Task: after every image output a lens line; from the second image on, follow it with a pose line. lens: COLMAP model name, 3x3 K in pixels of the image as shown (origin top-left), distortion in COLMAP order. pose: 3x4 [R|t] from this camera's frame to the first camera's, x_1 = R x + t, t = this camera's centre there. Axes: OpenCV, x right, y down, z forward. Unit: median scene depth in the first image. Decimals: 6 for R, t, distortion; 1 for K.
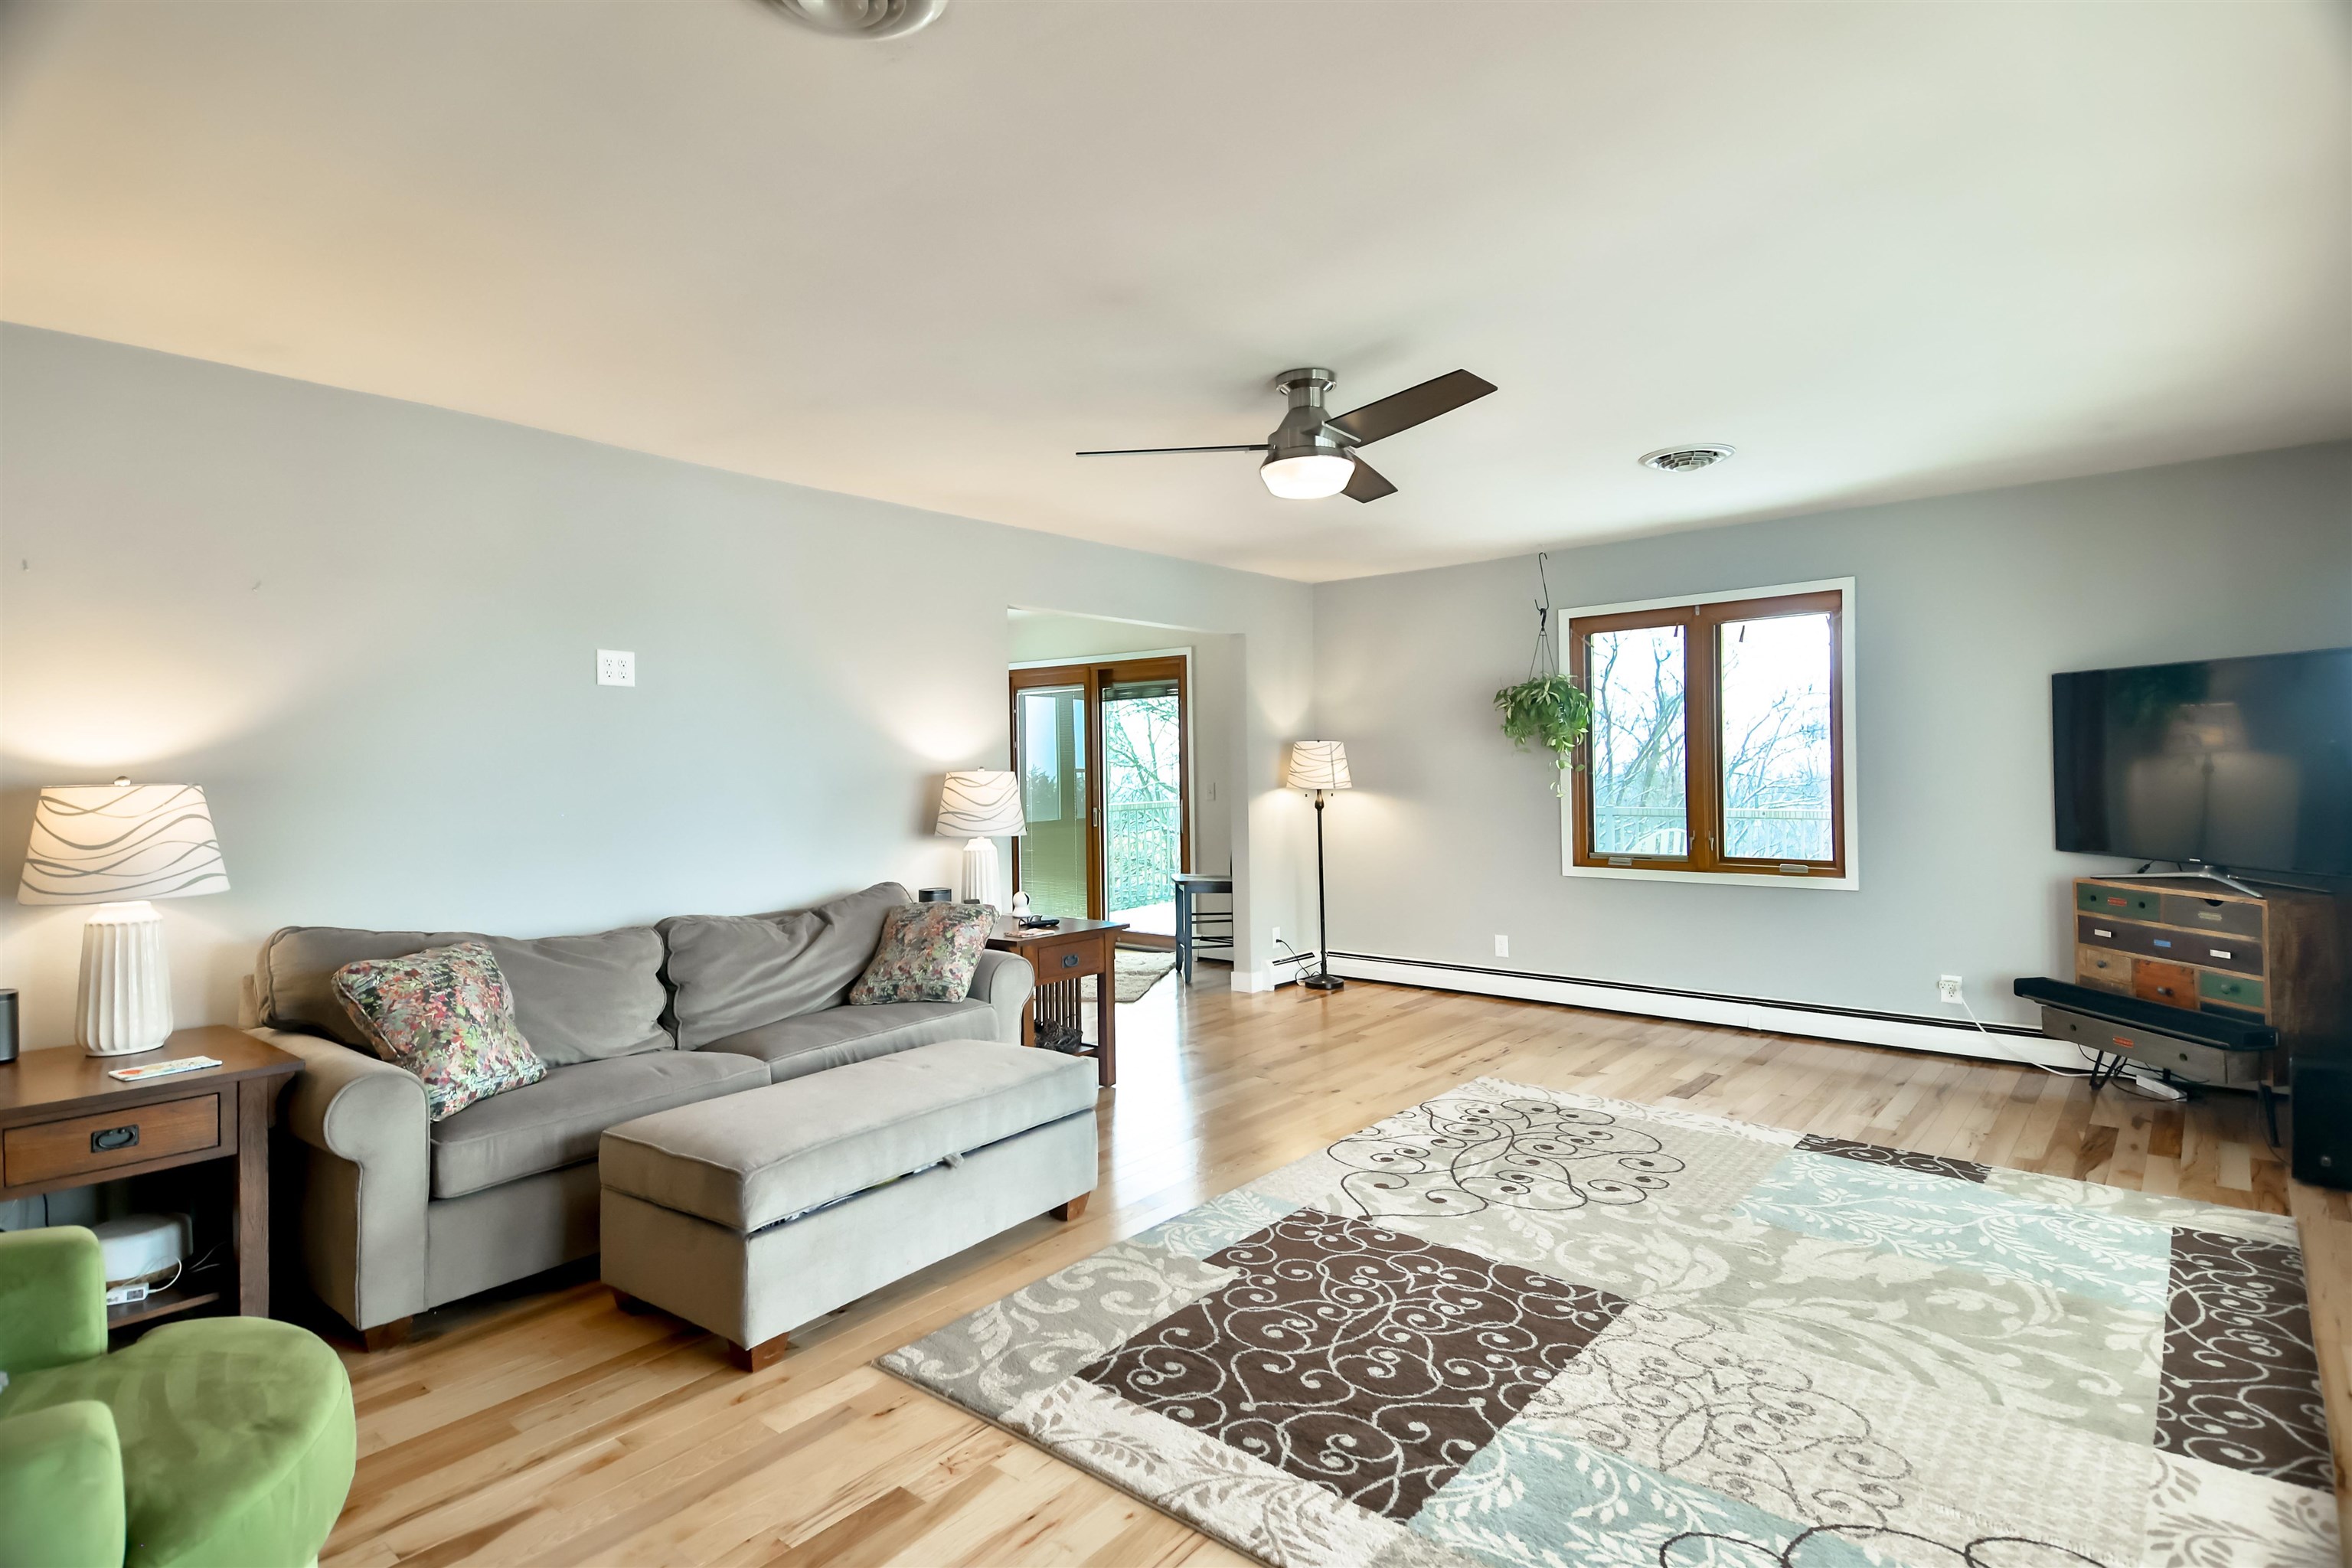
lens RADIAL K [[1203.4, 0, 1160.0], [0, 1203.4, 787.2], [0, 0, 1]] dist [0.111676, -0.060642]
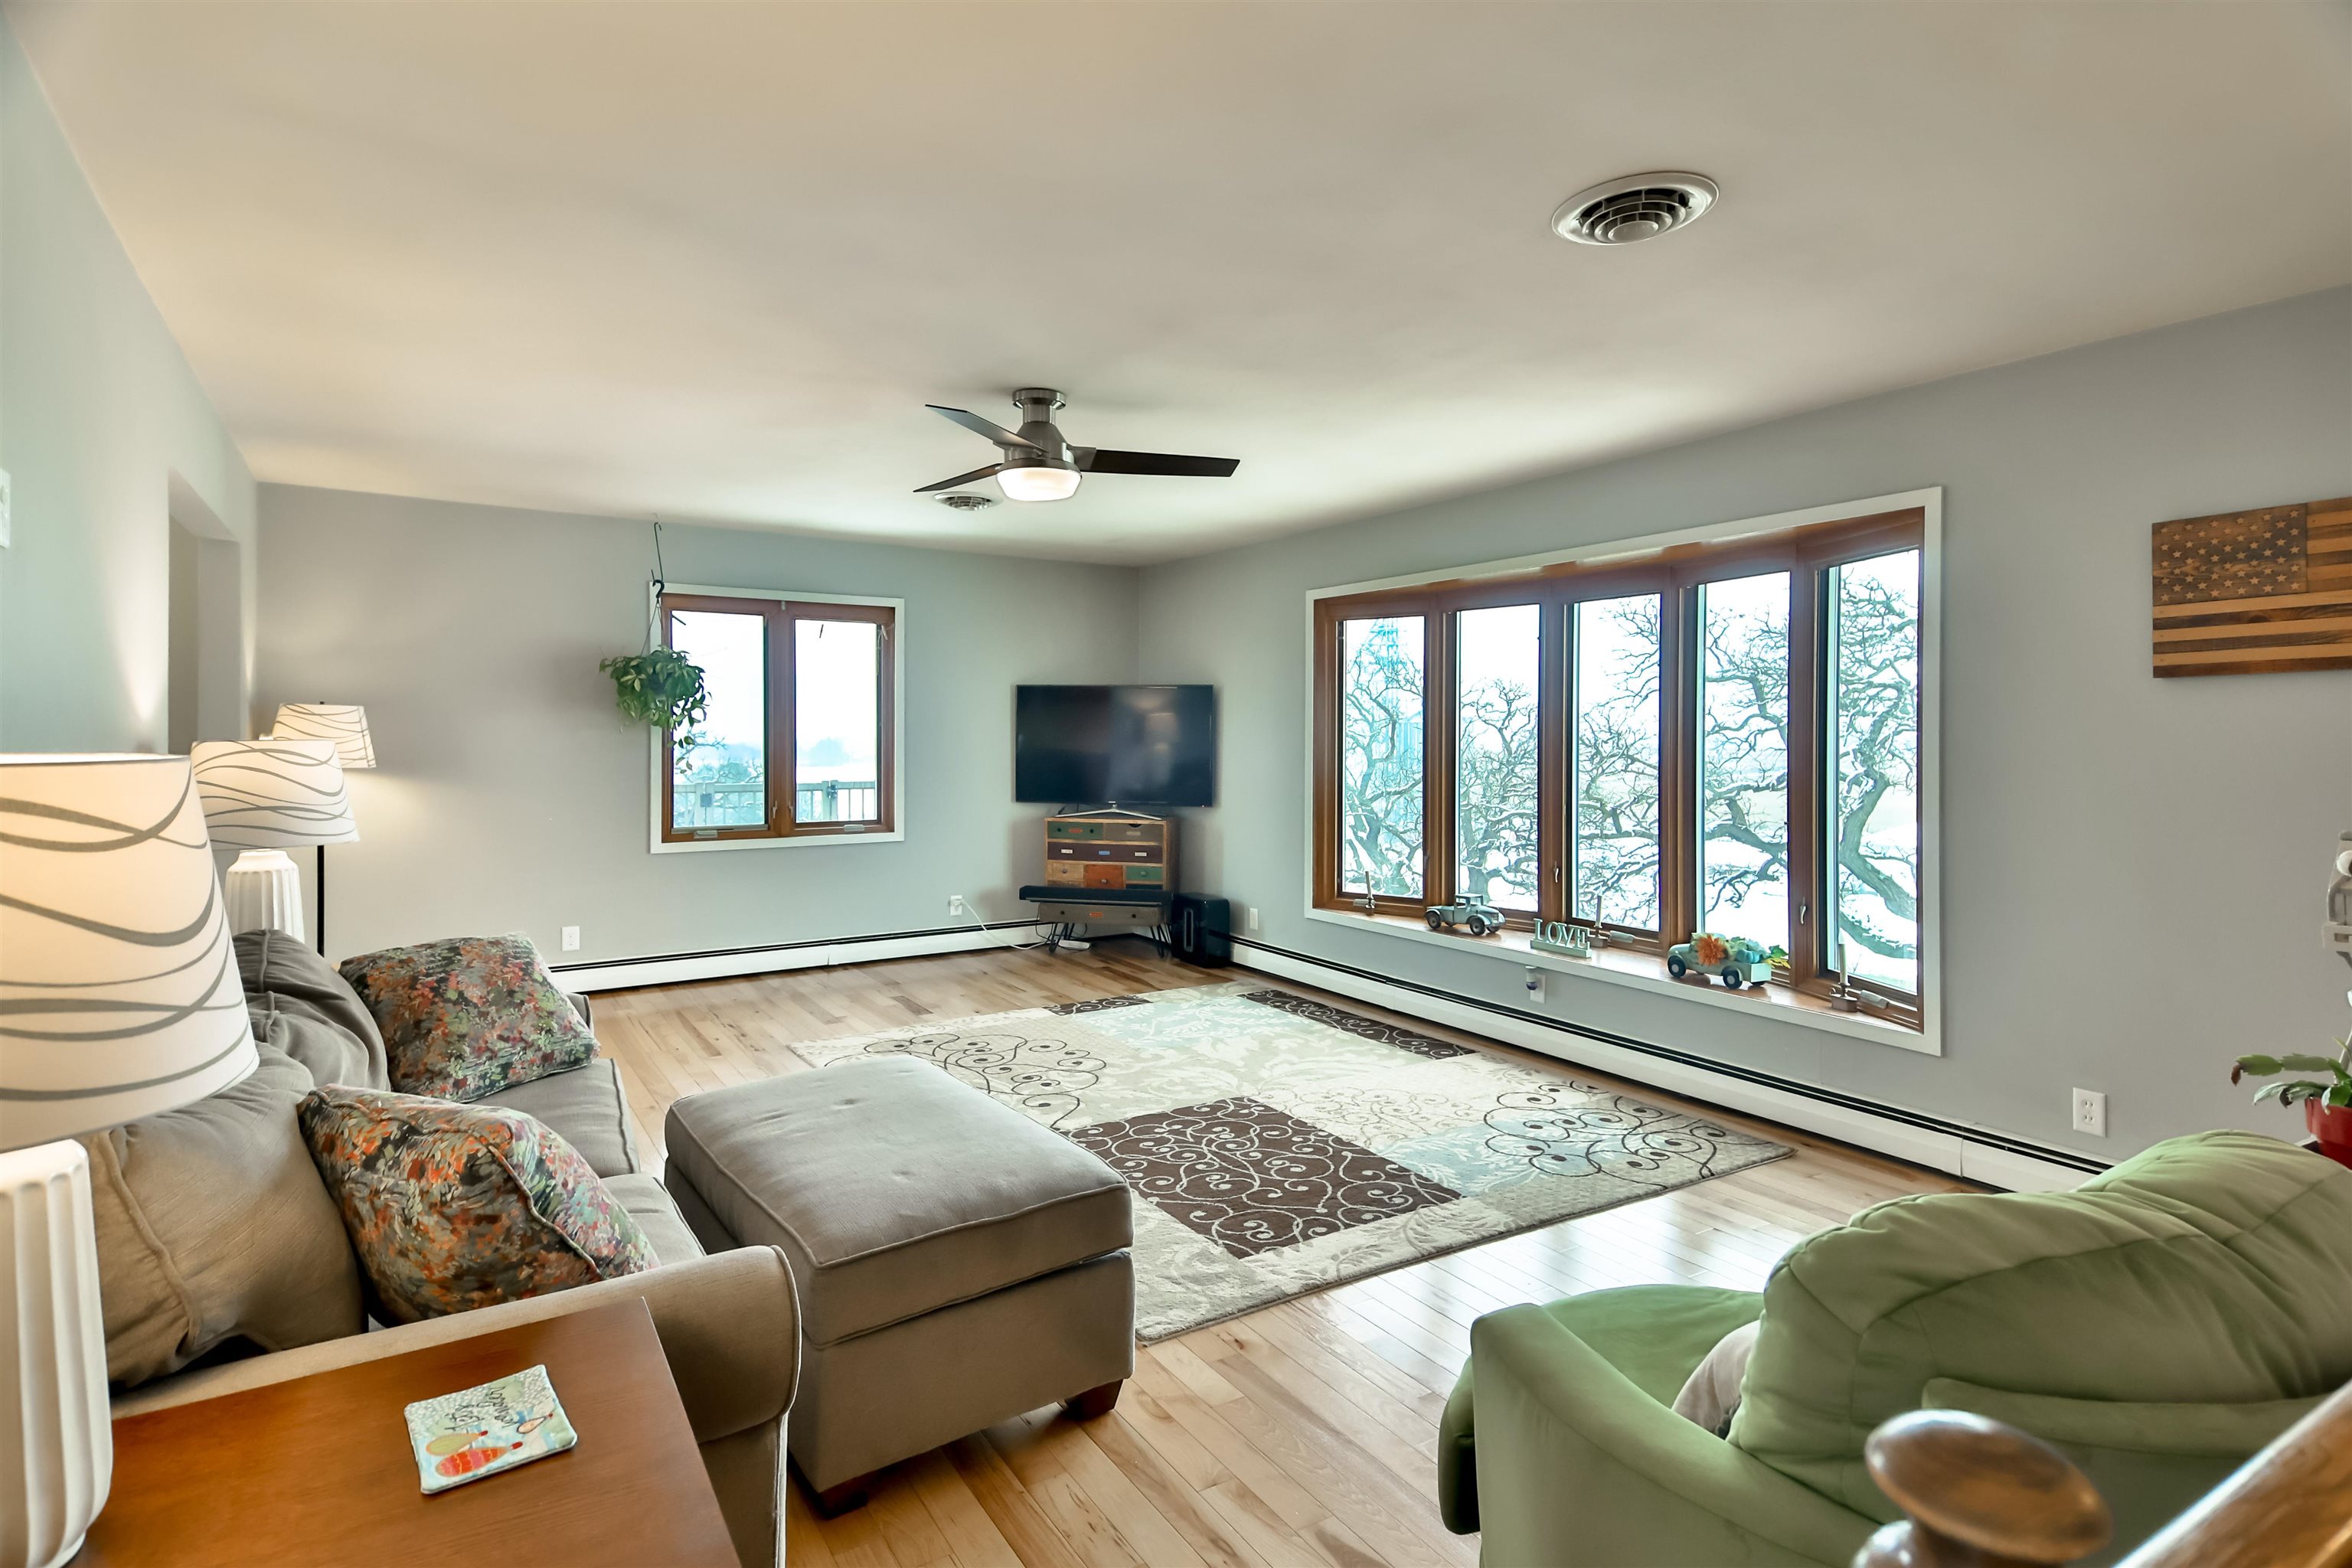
lens RADIAL K [[1227.7, 0, 1194.0], [0, 1227.7, 765.4], [0, 0, 1]] dist [0.108967, -0.065034]
pose [[0.284679, -0.008185, 0.958588, -1.083006], [0.011102, 0.999925, 0.005241, 0.001976], [-0.958559, 0.009150, 0.284748, 0.624977]]
